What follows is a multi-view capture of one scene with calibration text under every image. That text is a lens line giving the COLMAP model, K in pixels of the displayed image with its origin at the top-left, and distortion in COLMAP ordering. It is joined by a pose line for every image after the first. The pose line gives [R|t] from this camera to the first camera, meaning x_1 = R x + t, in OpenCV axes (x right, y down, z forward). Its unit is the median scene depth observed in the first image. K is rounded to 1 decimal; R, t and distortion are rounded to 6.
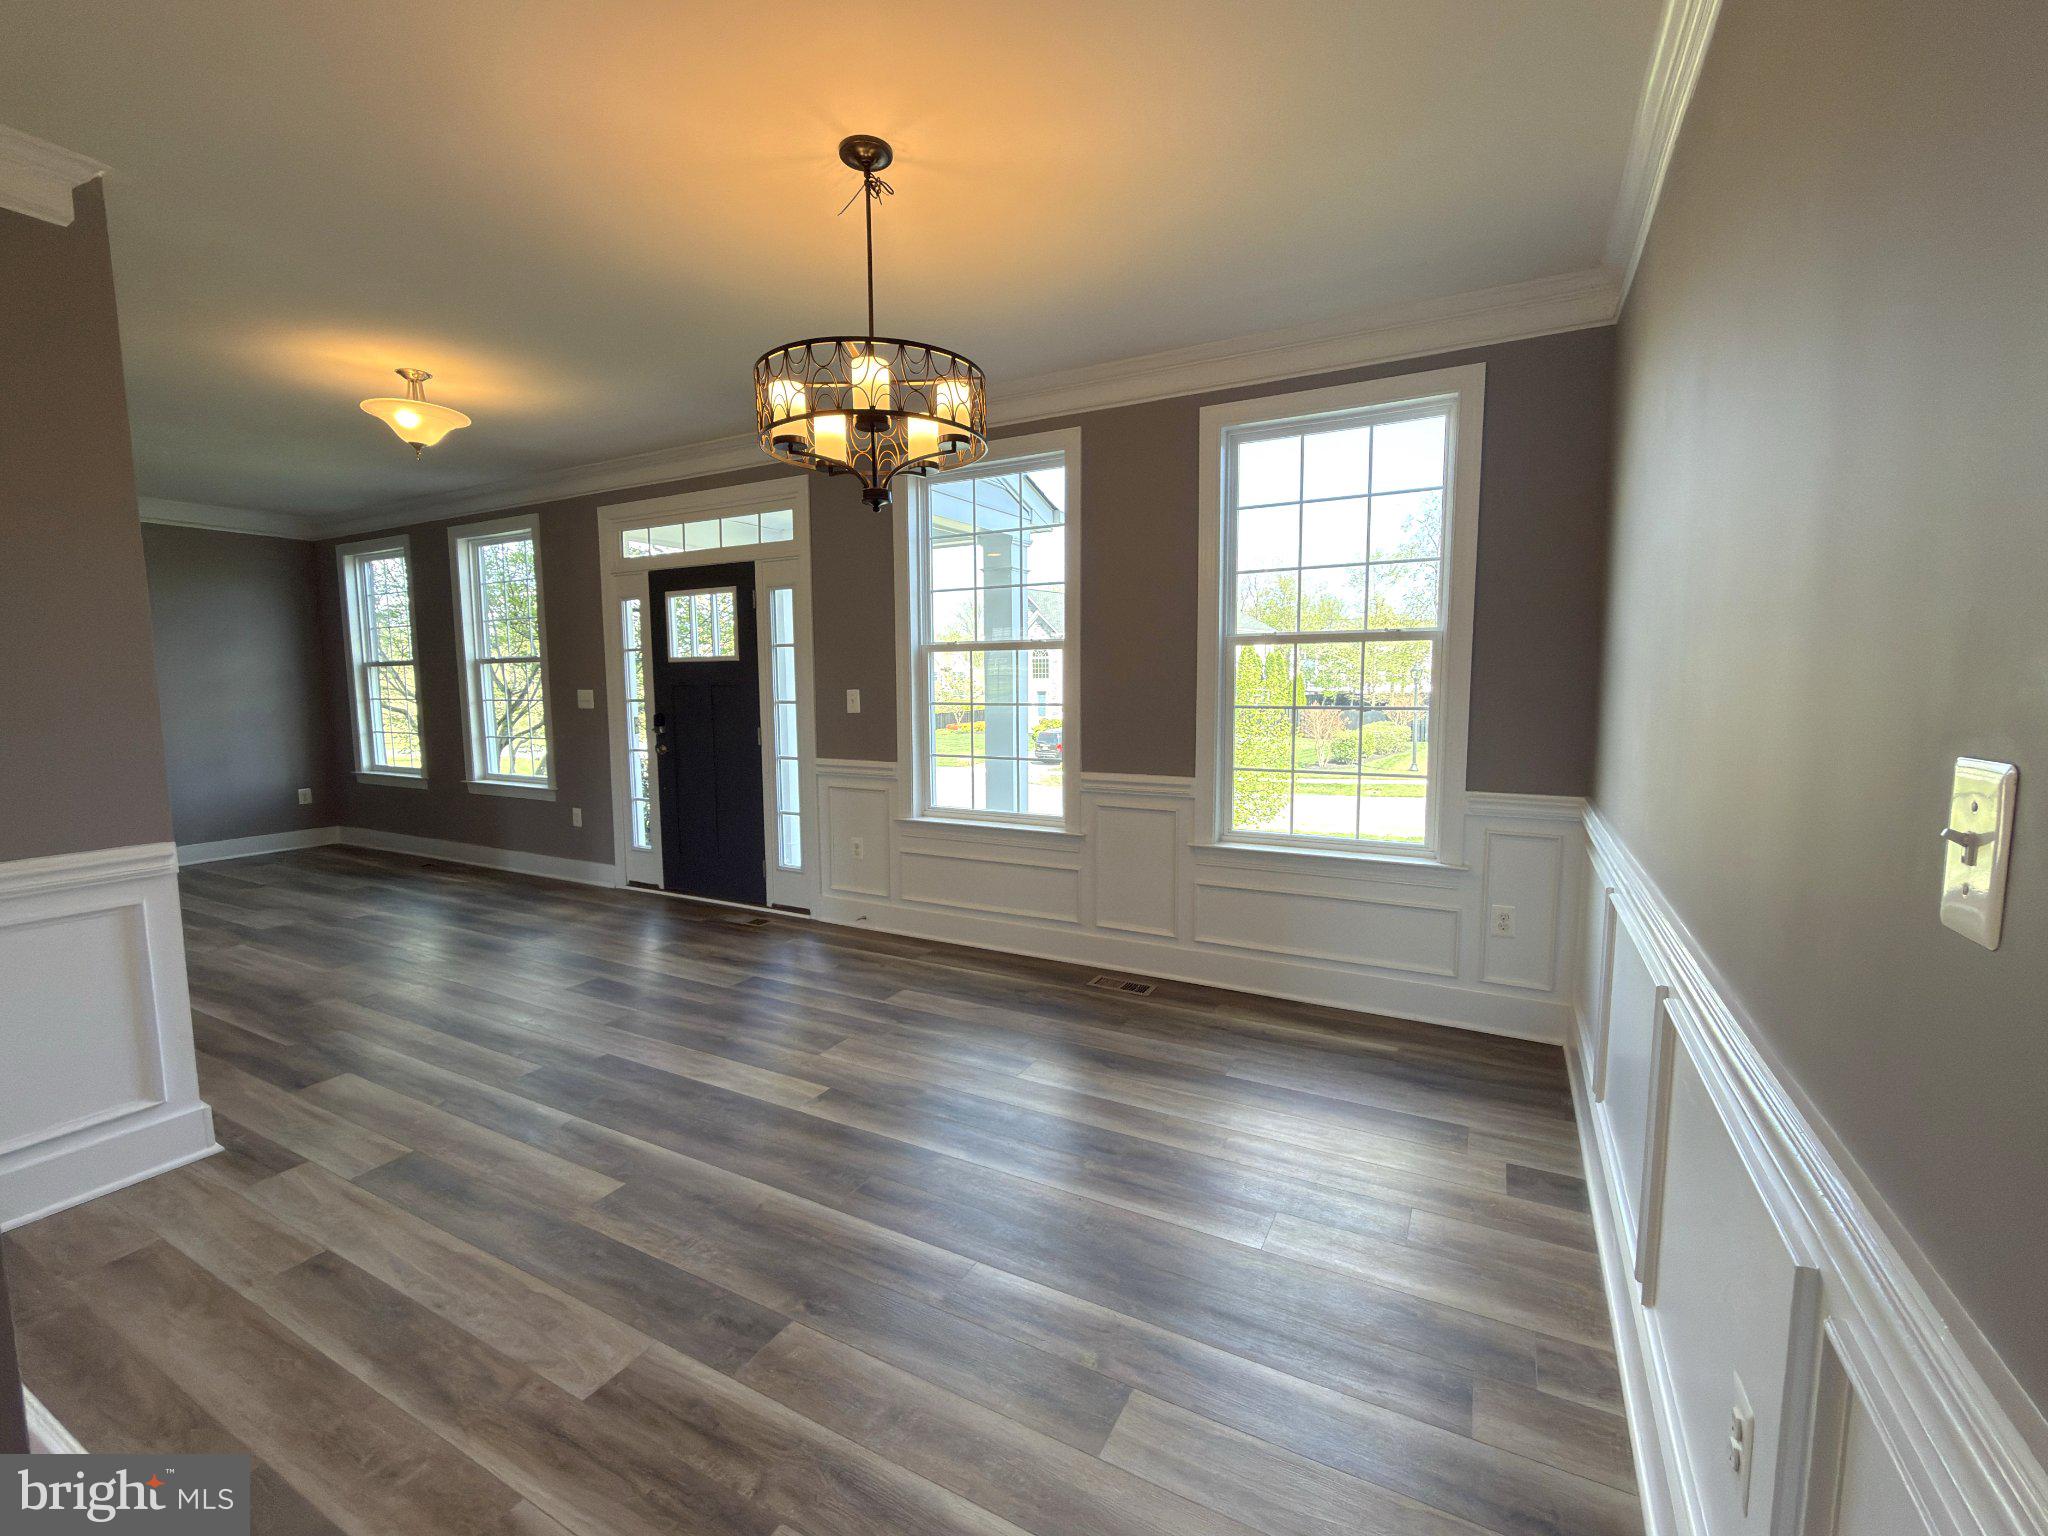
lens RADIAL K [[872.2, 0, 1021.1], [0, 872.2, 768.5], [0, 0, 1]] dist [0.012676, 0.000311]
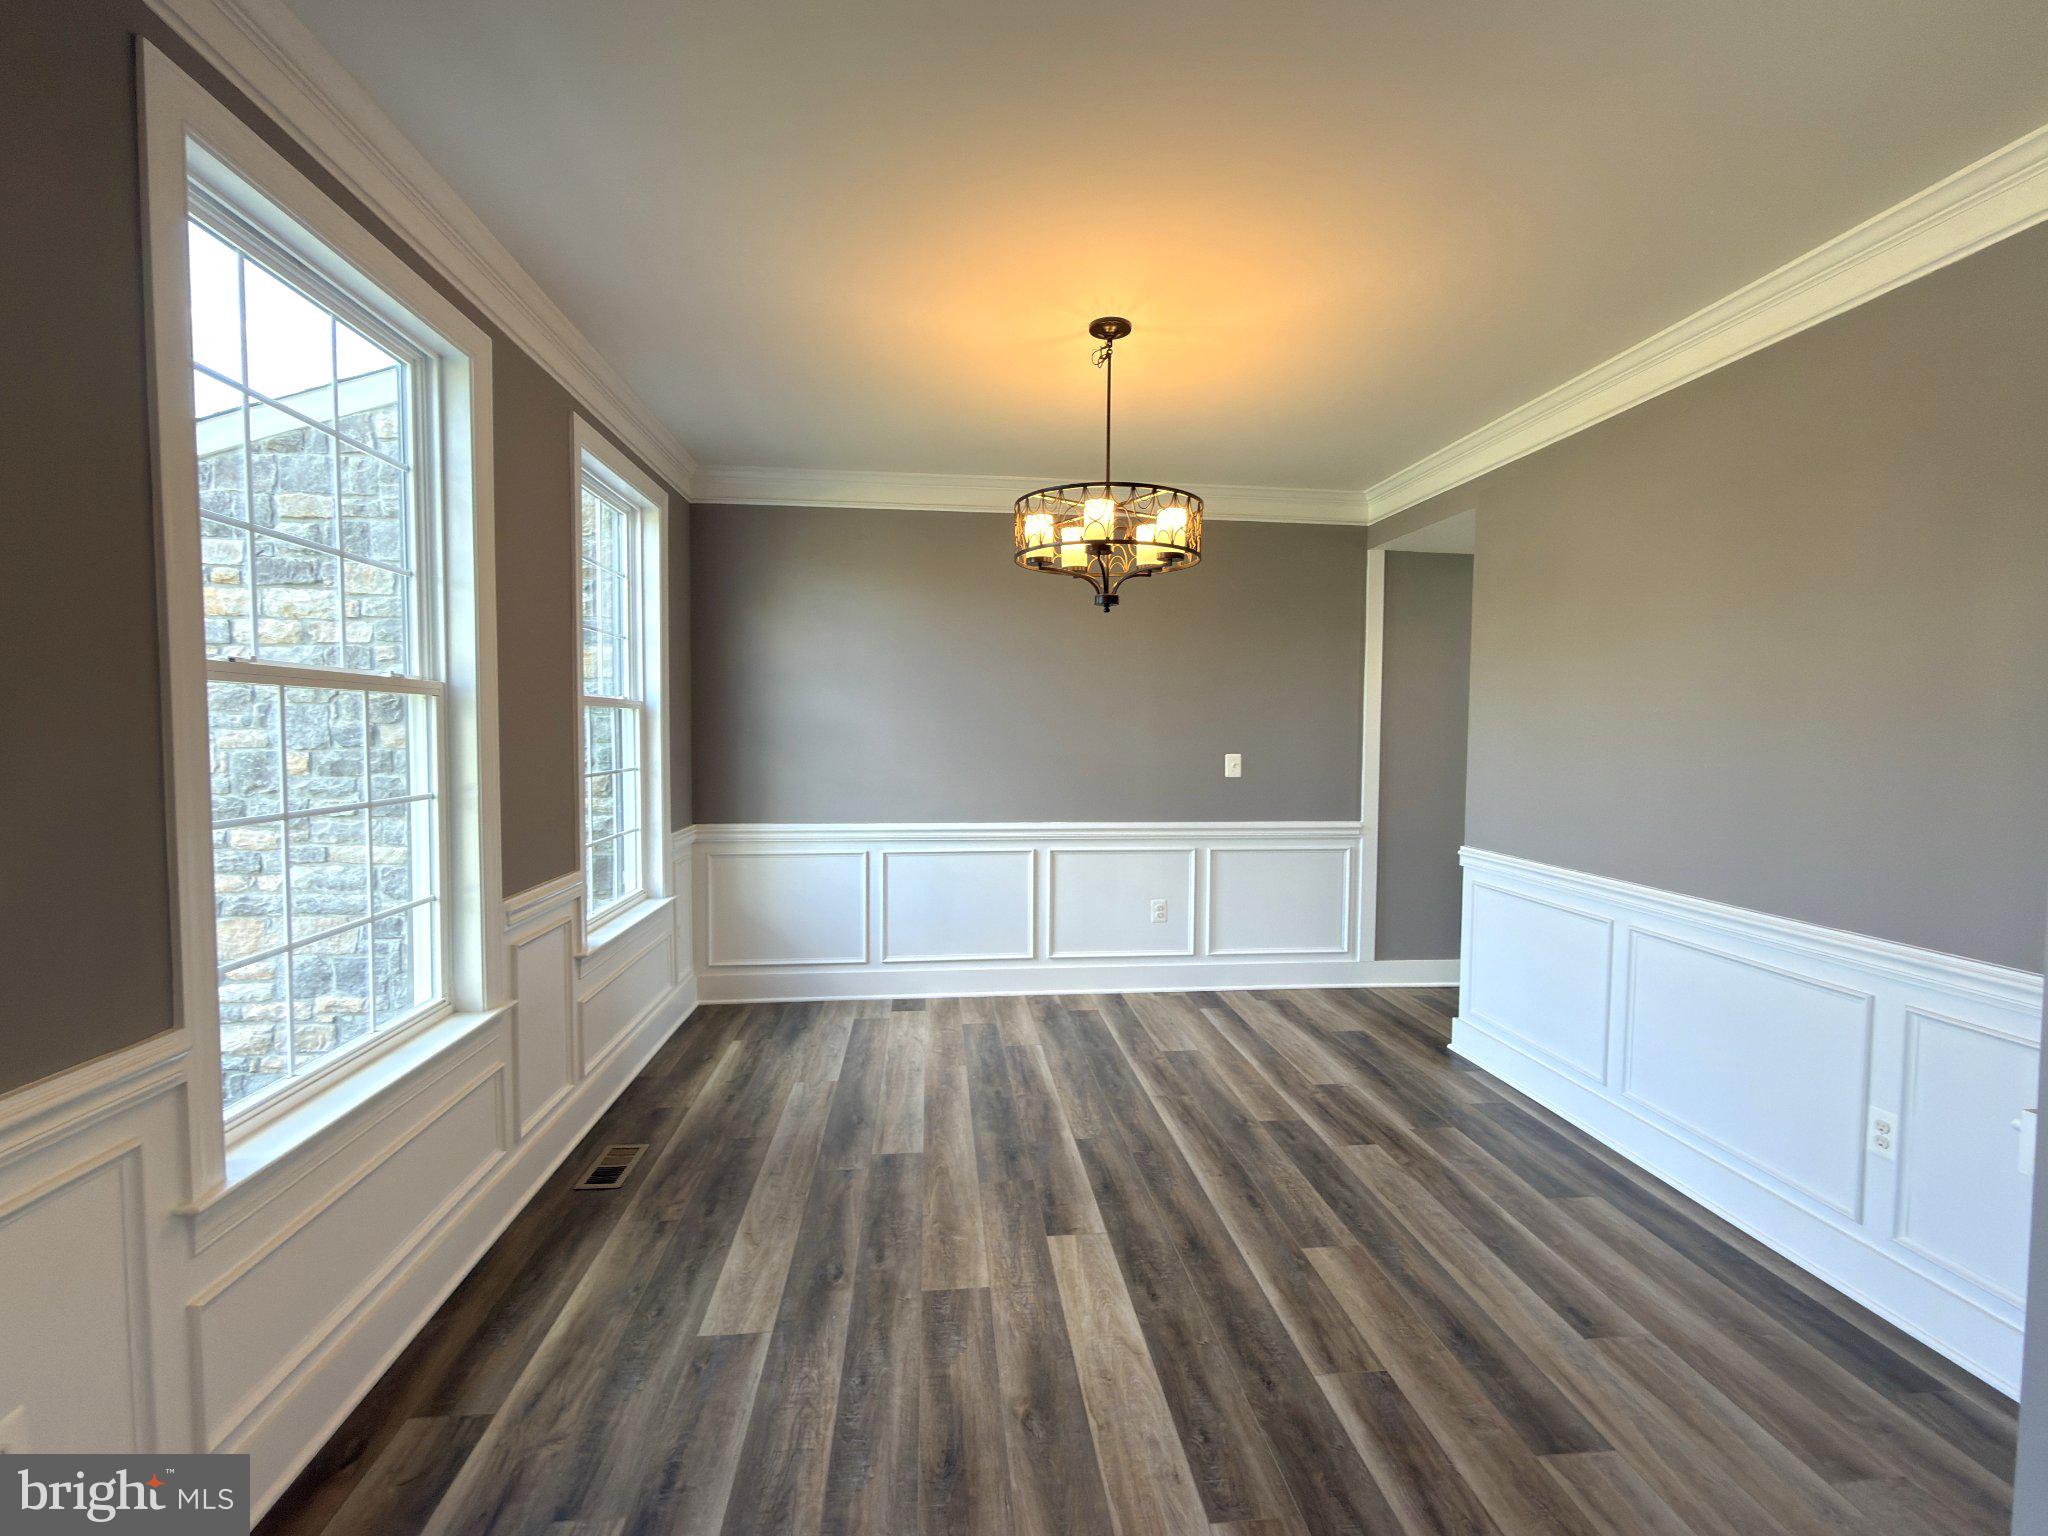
lens RADIAL K [[872.2, 0, 1021.1], [0, 872.2, 768.5], [0, 0, 1]] dist [0.012676, 0.000311]
pose [[-0.566553, -0.032887, 0.823369, -0.922949], [0.079483, 0.992363, 0.094328, -0.168742], [-0.820183, 0.118885, -0.559613, 1.505551]]
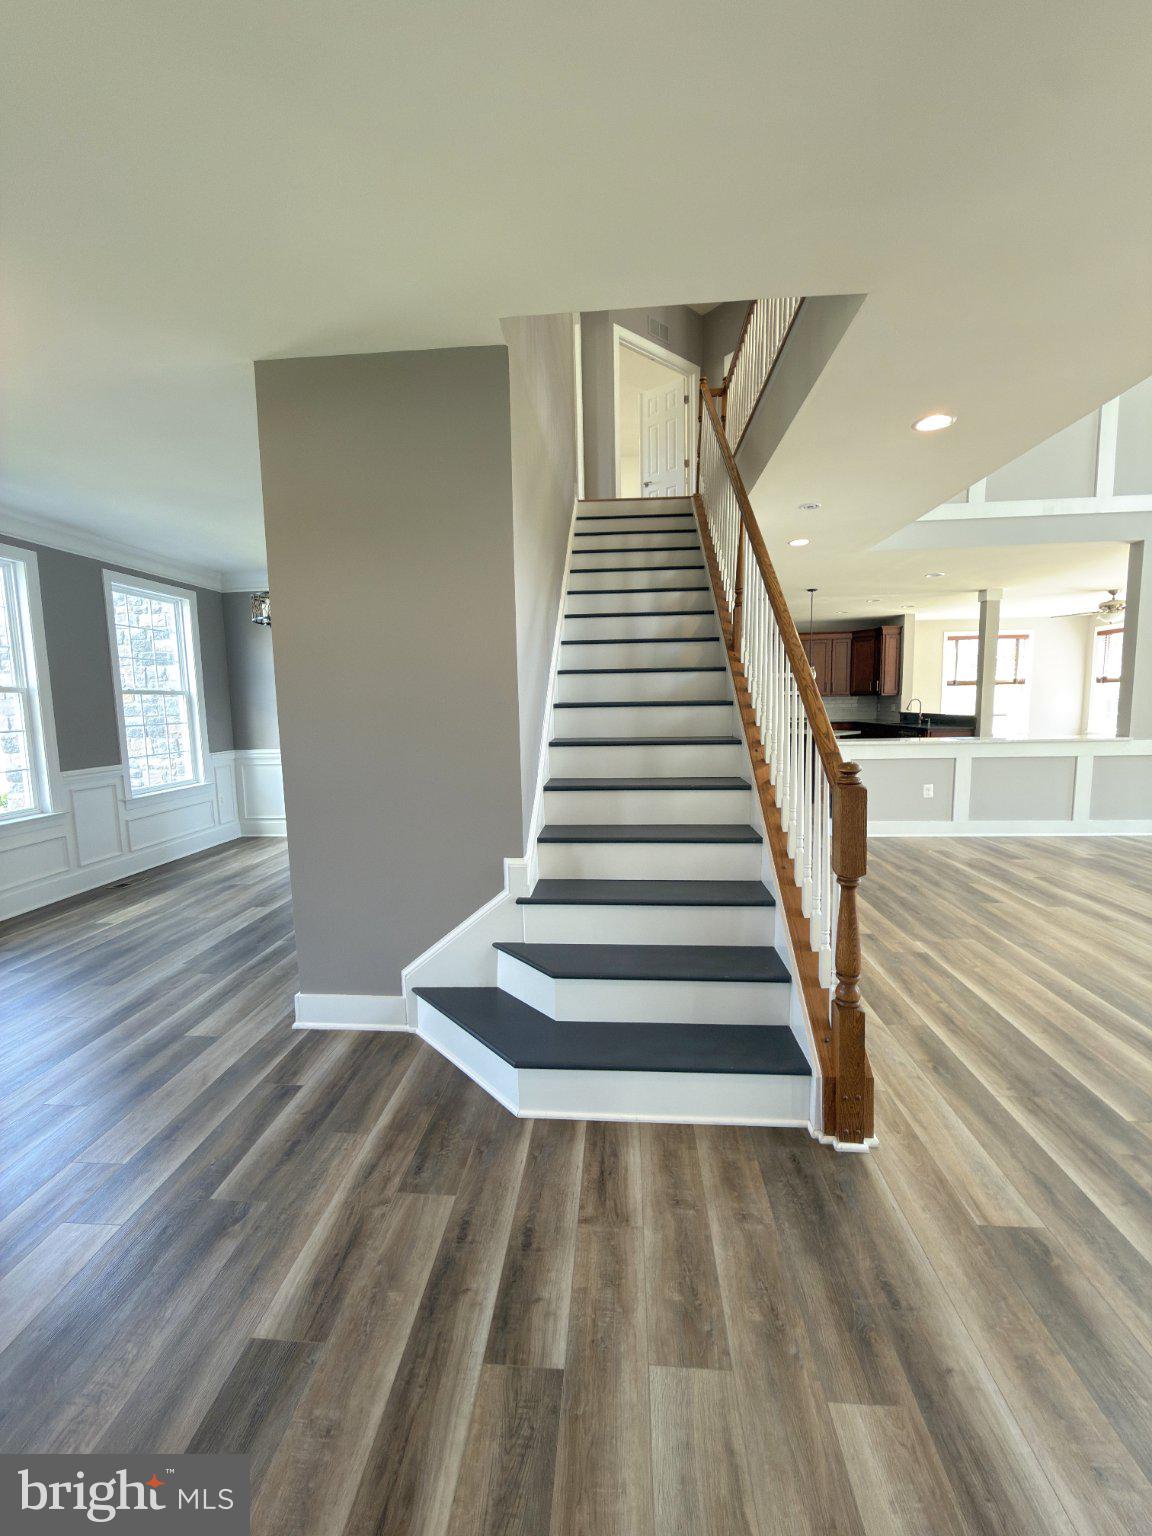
lens RADIAL K [[612.6, 0, 557.0], [0, 612.6, 771.5], [0, 0, 1]] dist [-0.000725, -0.000077]
pose [[-0.389410, -0.084518, 0.917179, -1.857017], [0.123970, 0.981911, 0.143118, -0.062703], [-0.912684, 0.169434, -0.371888, 0.870148]]
